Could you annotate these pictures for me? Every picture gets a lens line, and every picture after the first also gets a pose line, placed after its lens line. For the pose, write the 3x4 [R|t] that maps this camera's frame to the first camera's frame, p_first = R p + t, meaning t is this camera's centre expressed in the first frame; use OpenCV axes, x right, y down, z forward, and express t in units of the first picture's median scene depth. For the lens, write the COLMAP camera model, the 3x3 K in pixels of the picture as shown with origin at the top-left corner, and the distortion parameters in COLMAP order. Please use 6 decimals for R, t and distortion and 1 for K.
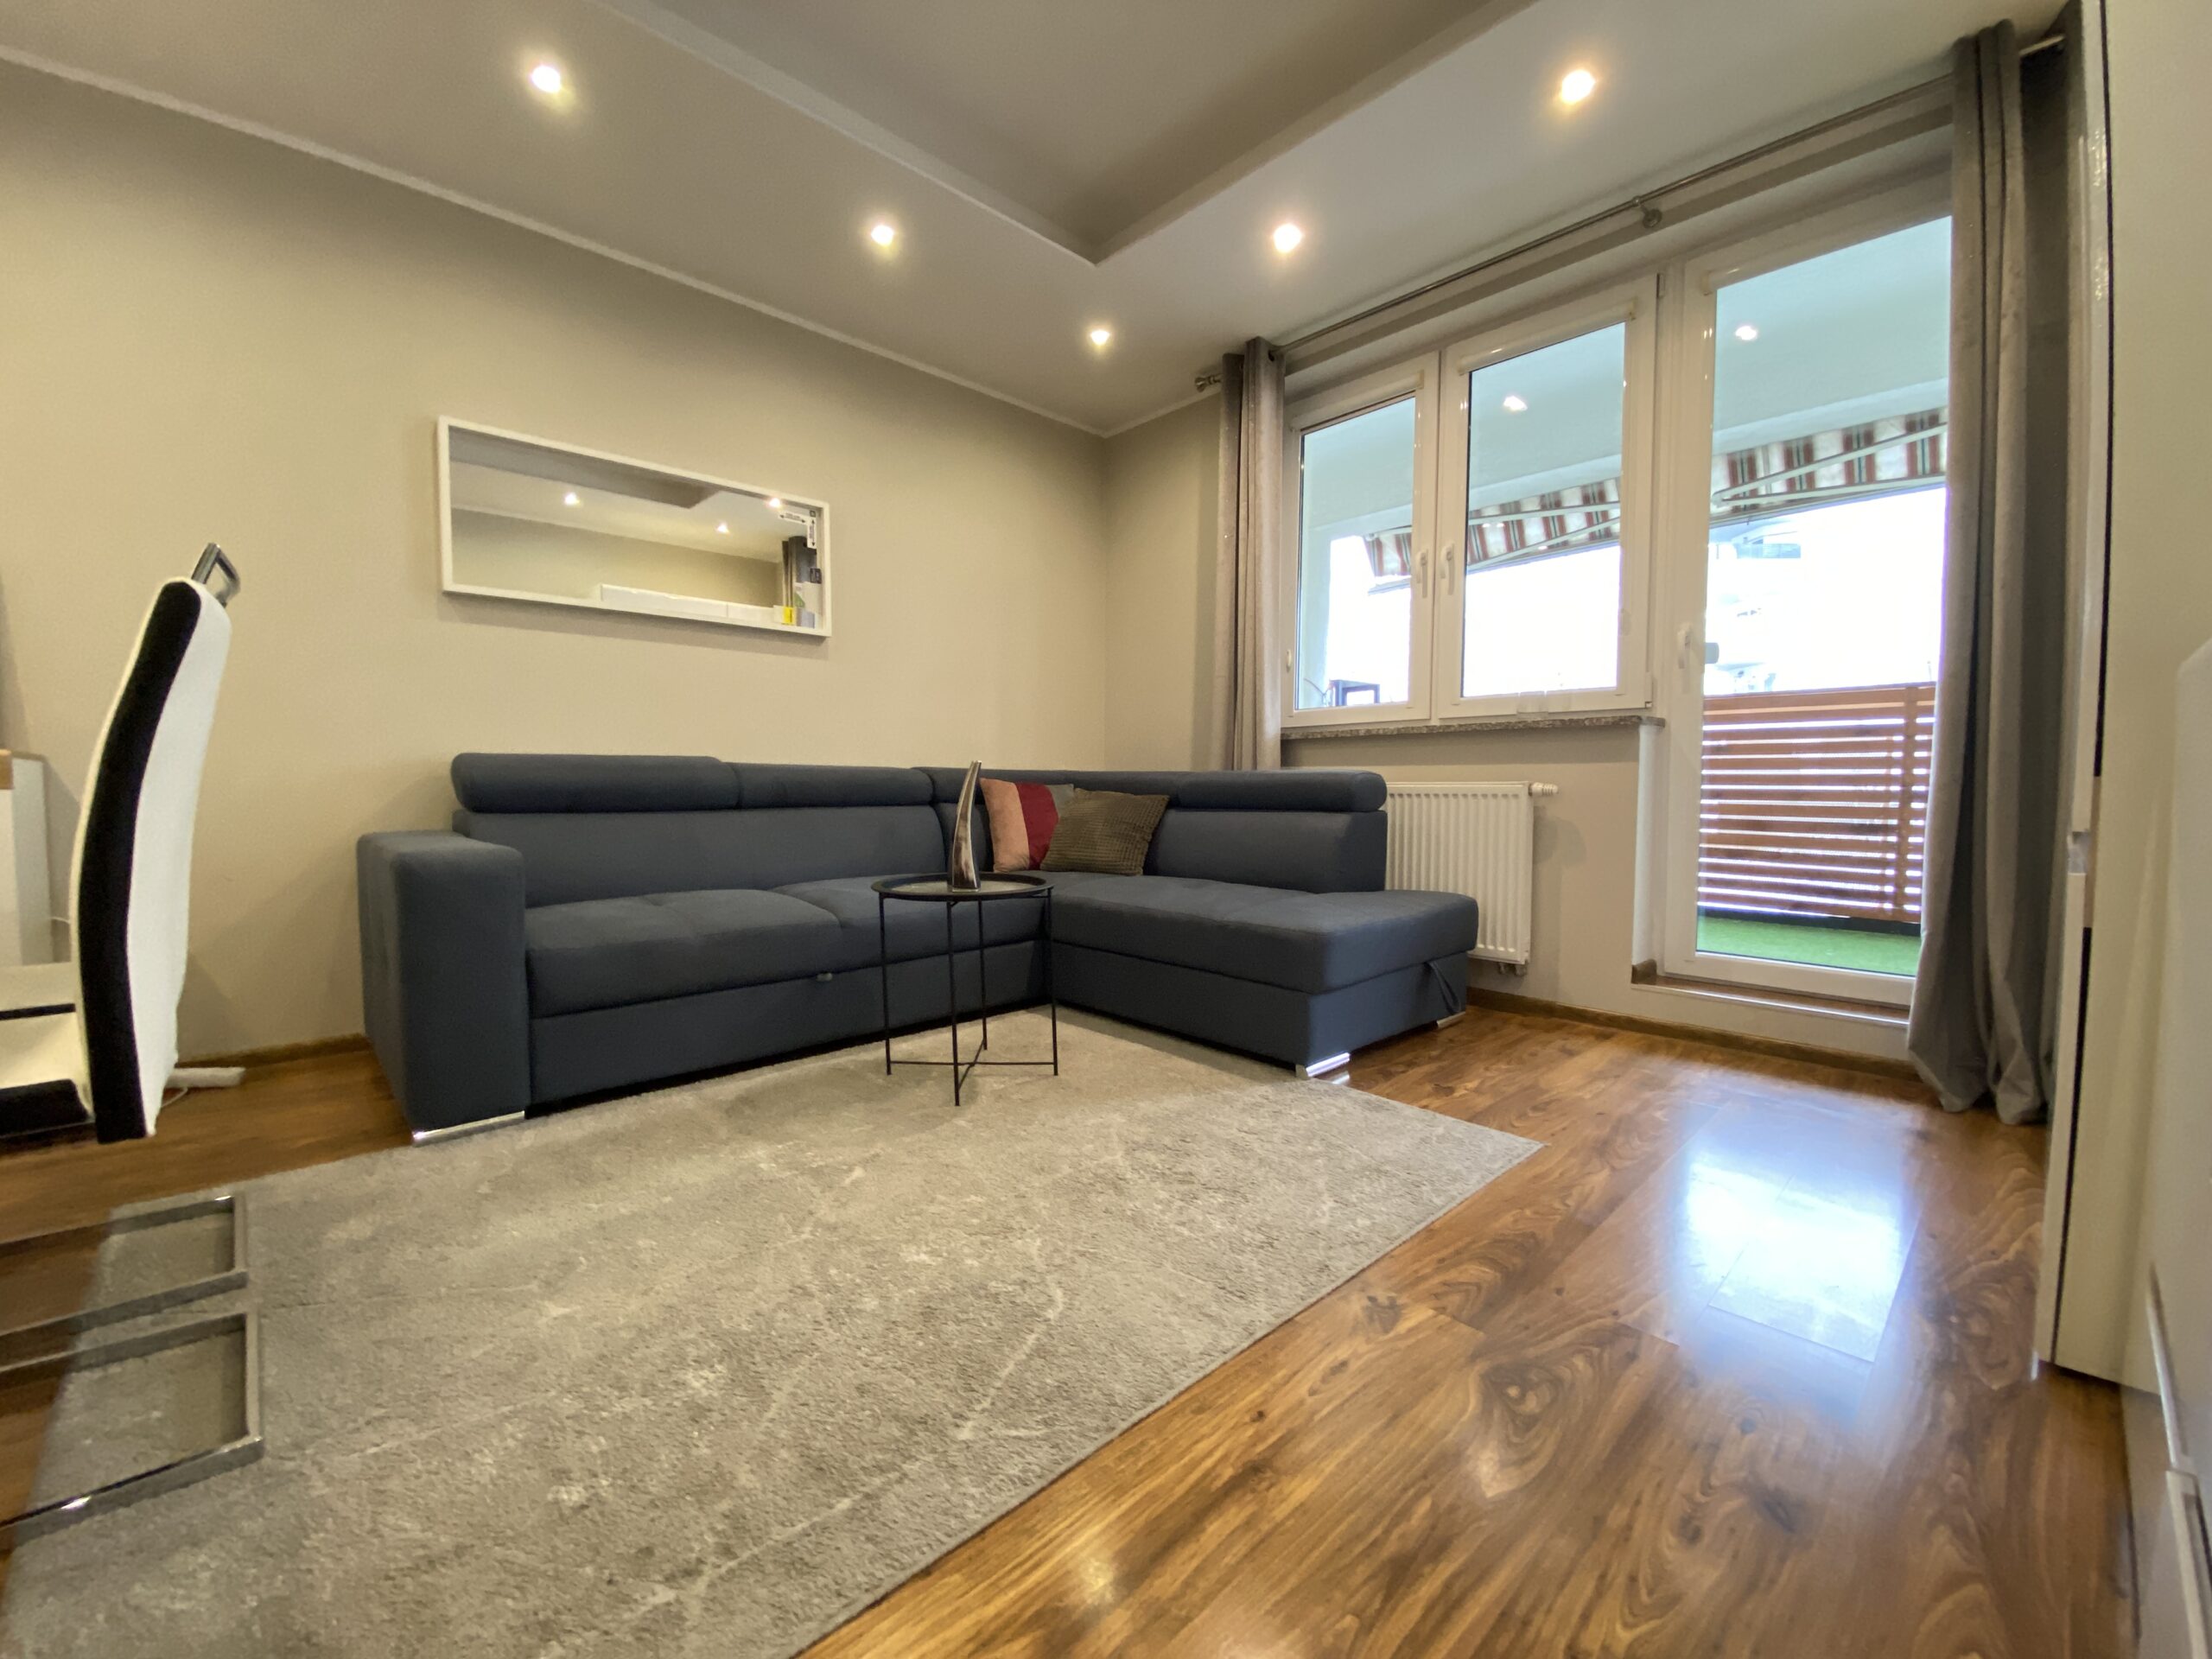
lens RADIAL K [[895.7, 0, 1093.8], [0, 895.7, 829.0], [0, 0, 1]] dist [-0.002004, -0.004258]
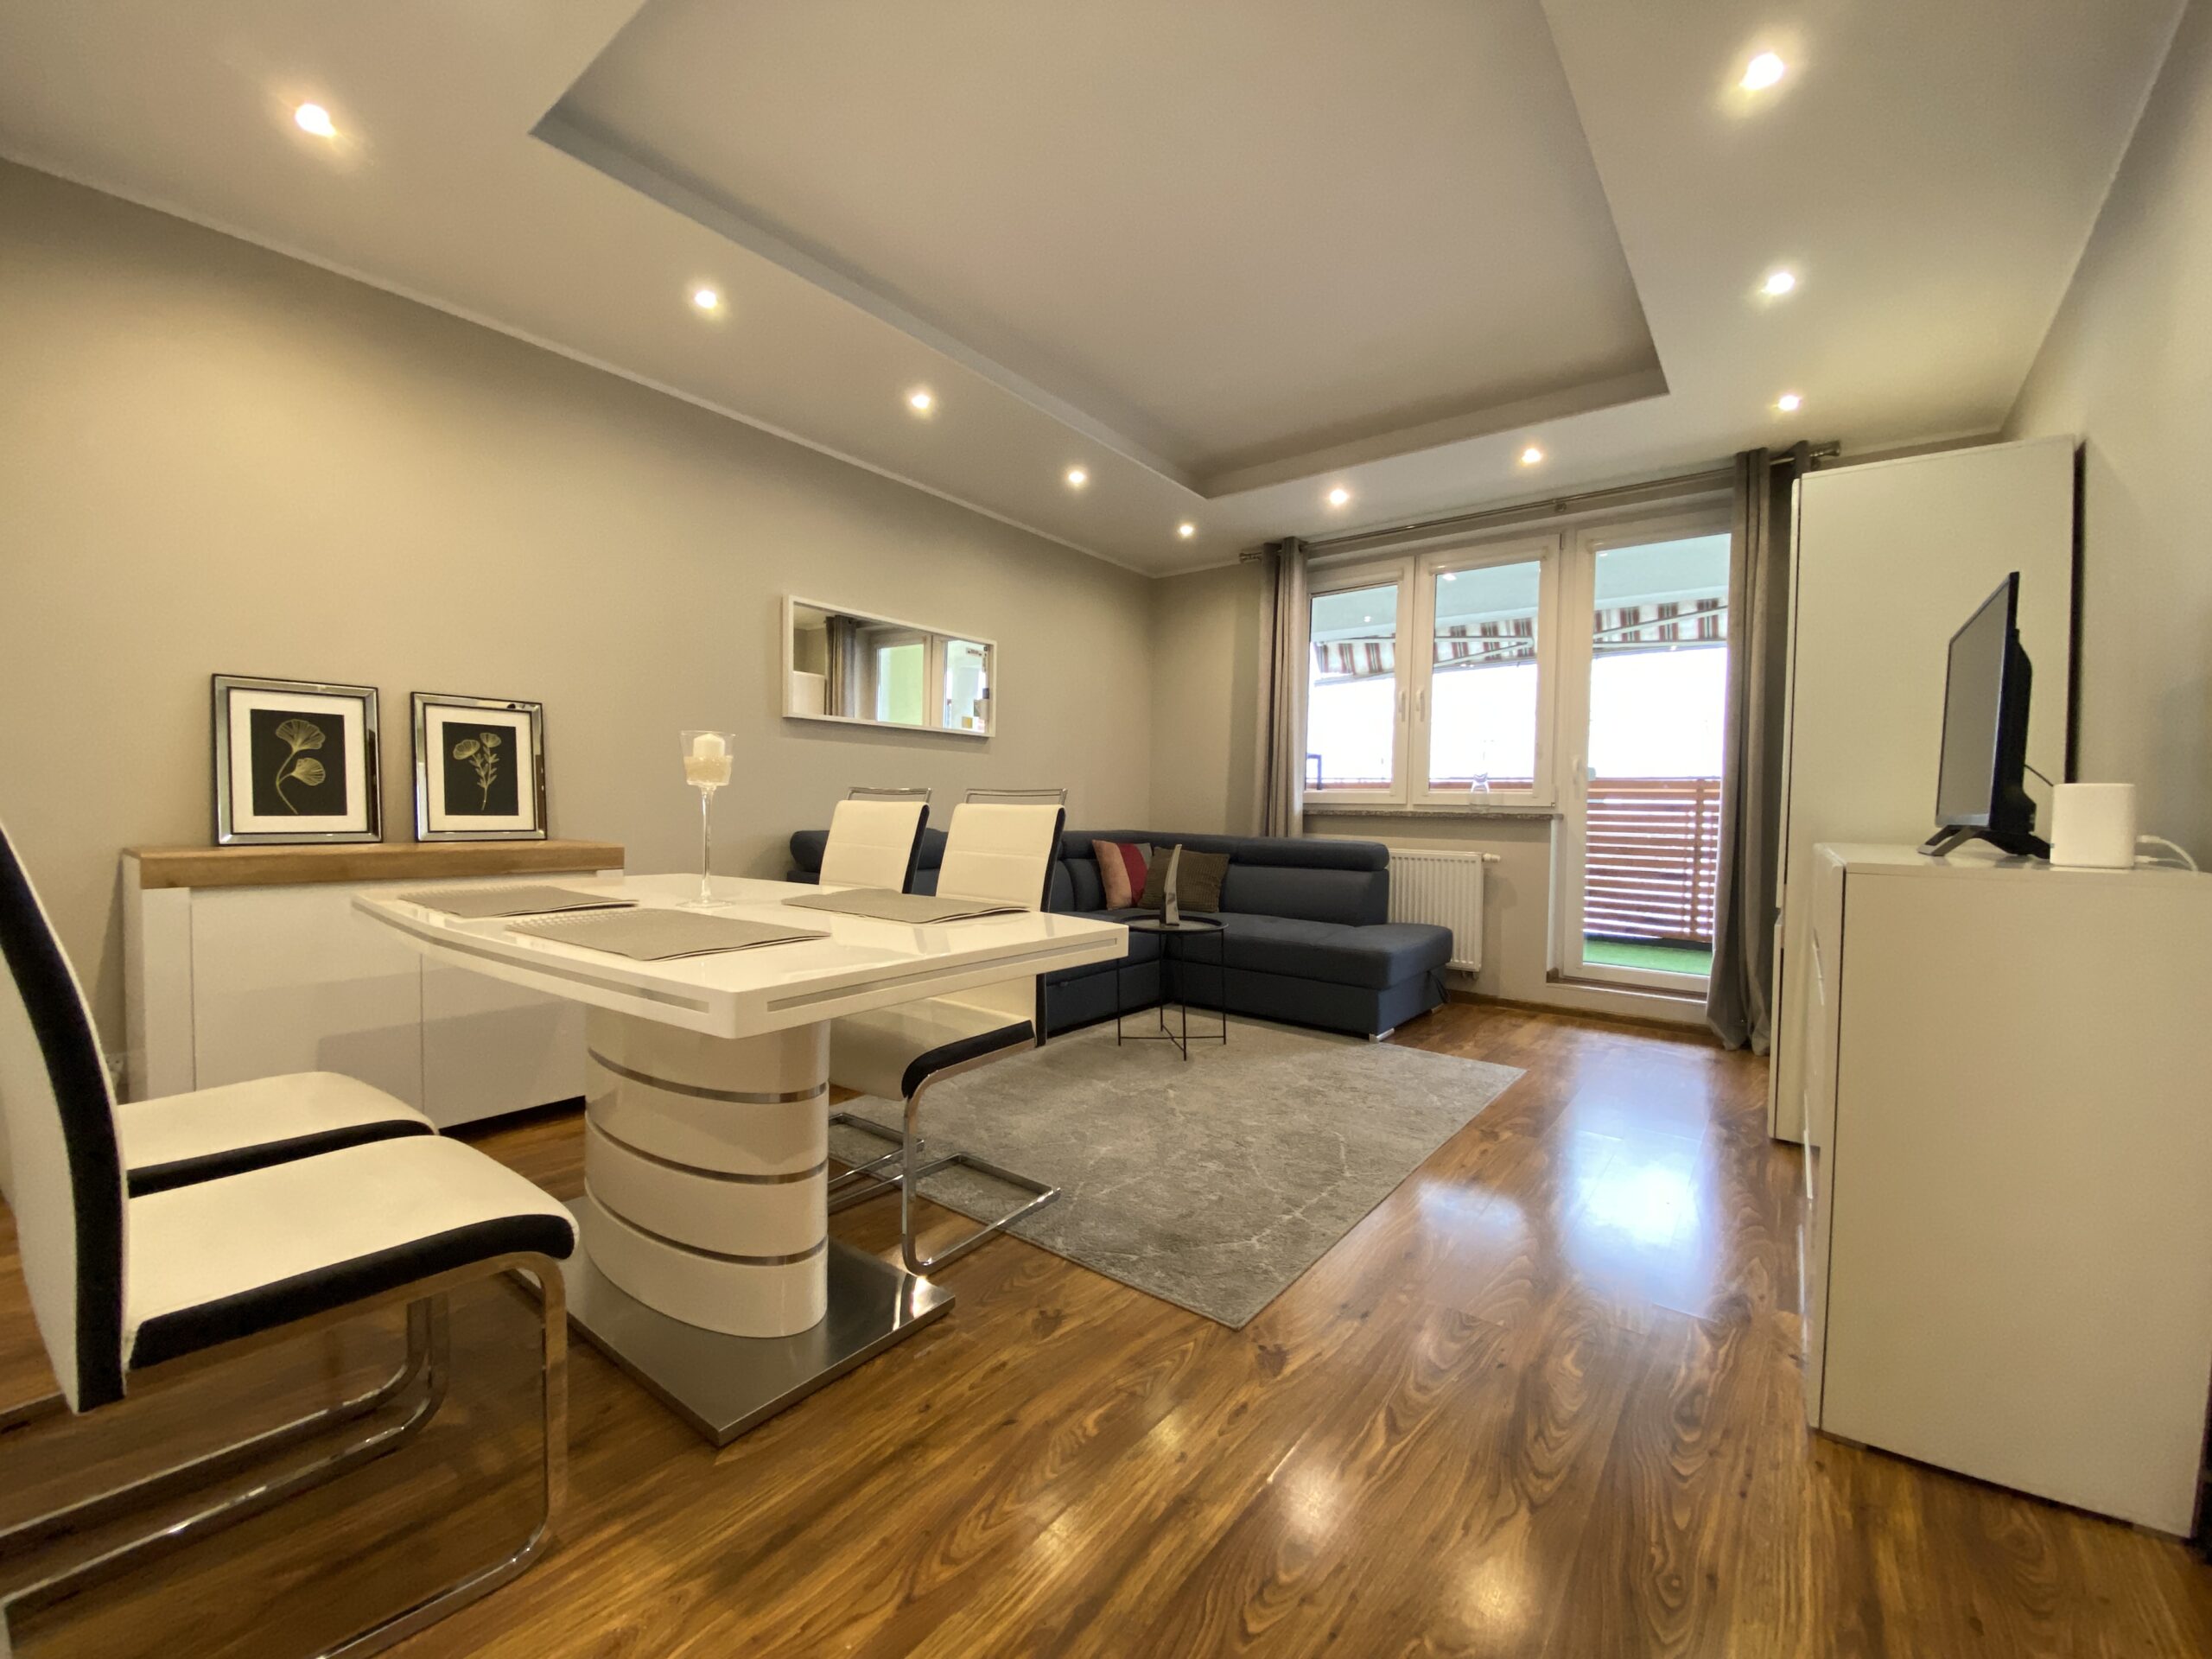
lens RADIAL K [[895.7, 0, 1073.4], [0, 895.7, 829.9], [0, 0, 1]] dist [-0.002004, -0.004258]
pose [[0.990141, 0.012191, 0.139540, -0.513454], [-0.009381, 0.999740, -0.020779, -0.064296], [-0.139757, 0.019266, 0.989998, -0.515974]]
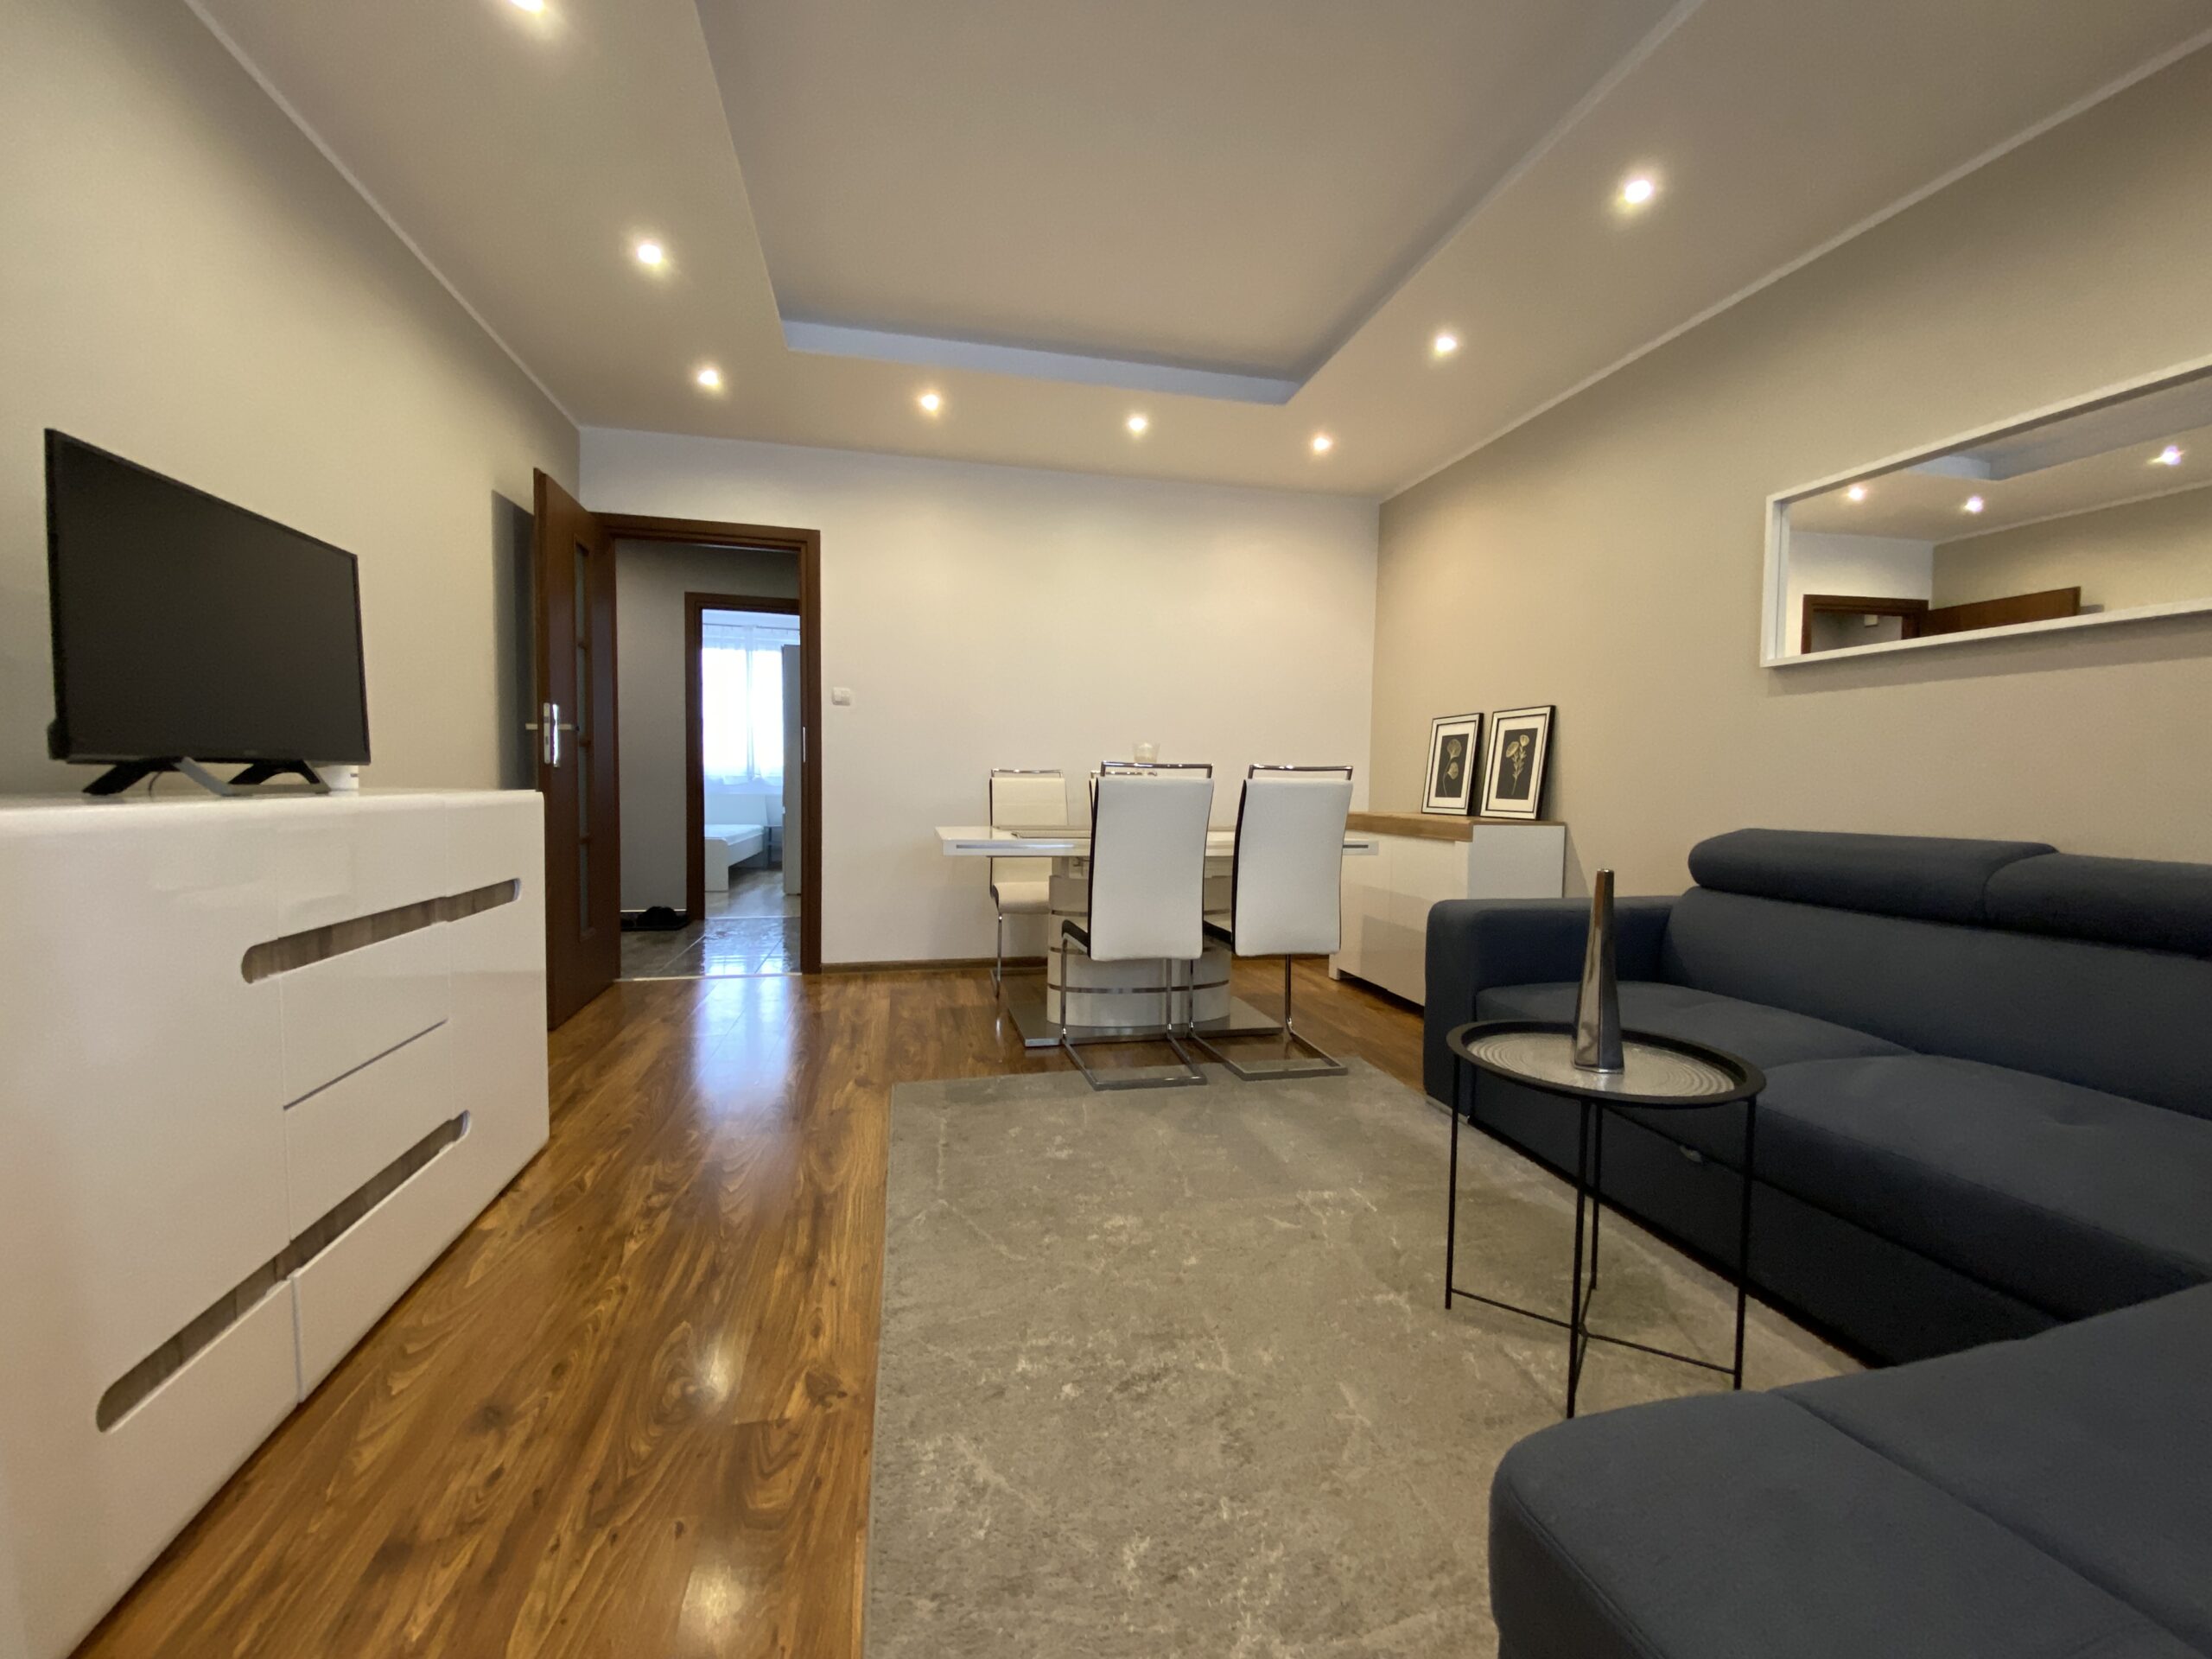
lens RADIAL K [[895.7, 0, 1109.9], [0, 895.7, 818.2], [0, 0, 1]] dist [-0.002004, -0.004258]
pose [[-0.496618, 0.026959, -0.867551, 0.580528], [-0.065975, 0.995453, 0.068701, -0.130198], [0.865458, 0.091355, -0.492581, 0.960492]]
